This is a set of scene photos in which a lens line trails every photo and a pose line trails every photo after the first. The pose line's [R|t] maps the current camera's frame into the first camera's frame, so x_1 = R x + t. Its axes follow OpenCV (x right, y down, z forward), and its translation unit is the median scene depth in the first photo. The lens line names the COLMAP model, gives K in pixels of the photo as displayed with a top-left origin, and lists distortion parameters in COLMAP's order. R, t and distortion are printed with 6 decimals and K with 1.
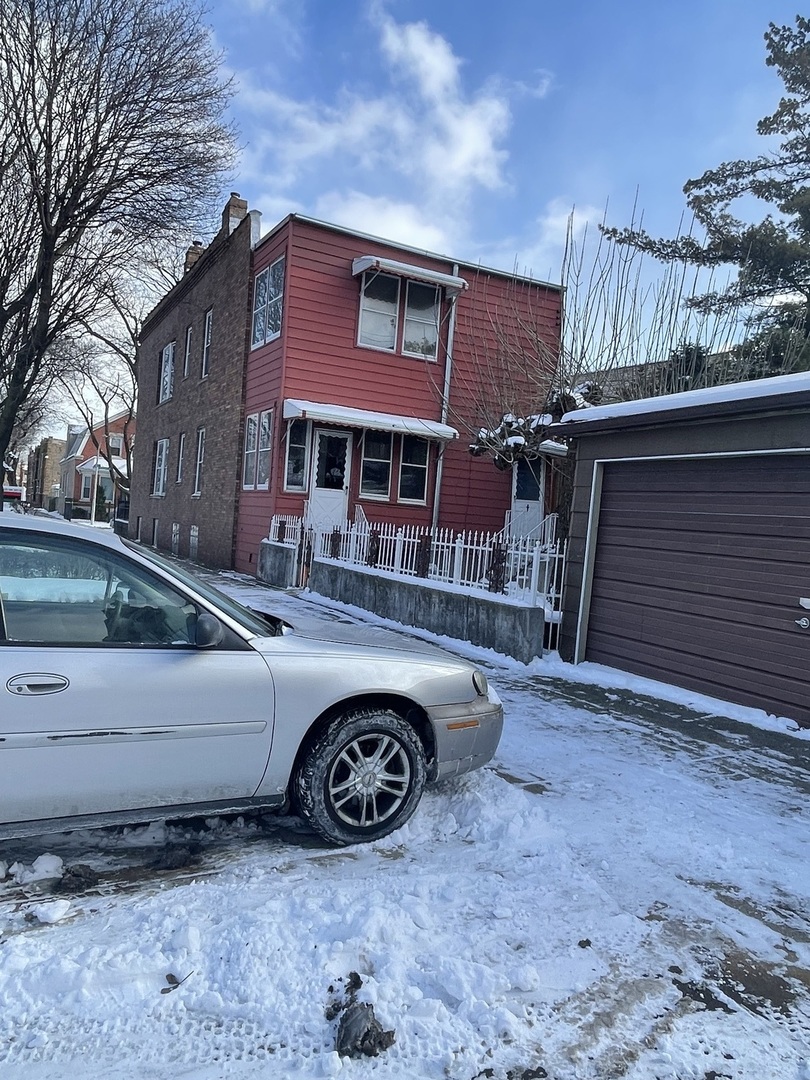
lens RADIAL K [[770.0, 0, 405.0], [0, 770.0, 540.0], [0, 0, 1]] dist [0.050525, -0.088638]
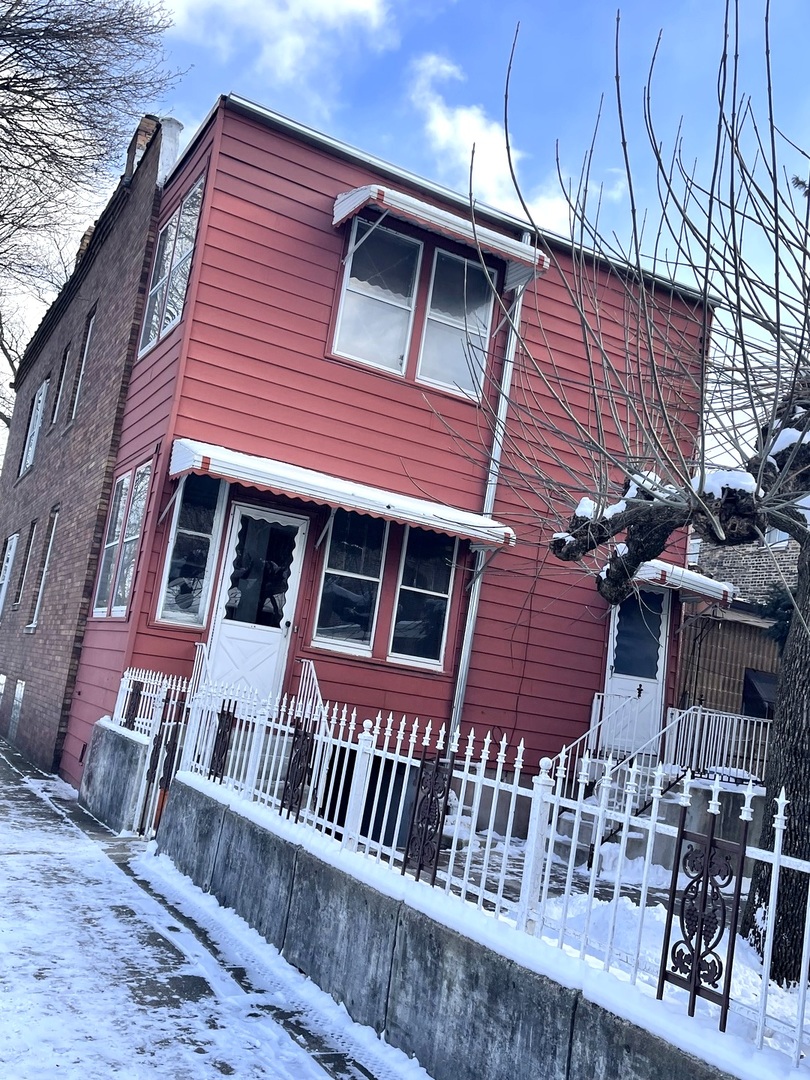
lens RADIAL K [[1046.4, 0, 405.0], [0, 1046.4, 540.0], [0, 0, 1]] dist [0.050934, -0.004320]
pose [[0.997431, 0.069497, -0.017363, 0.008934], [-0.071455, 0.982359, -0.172815, -0.009610], [0.005047, 0.173612, 0.984801, 0.325970]]
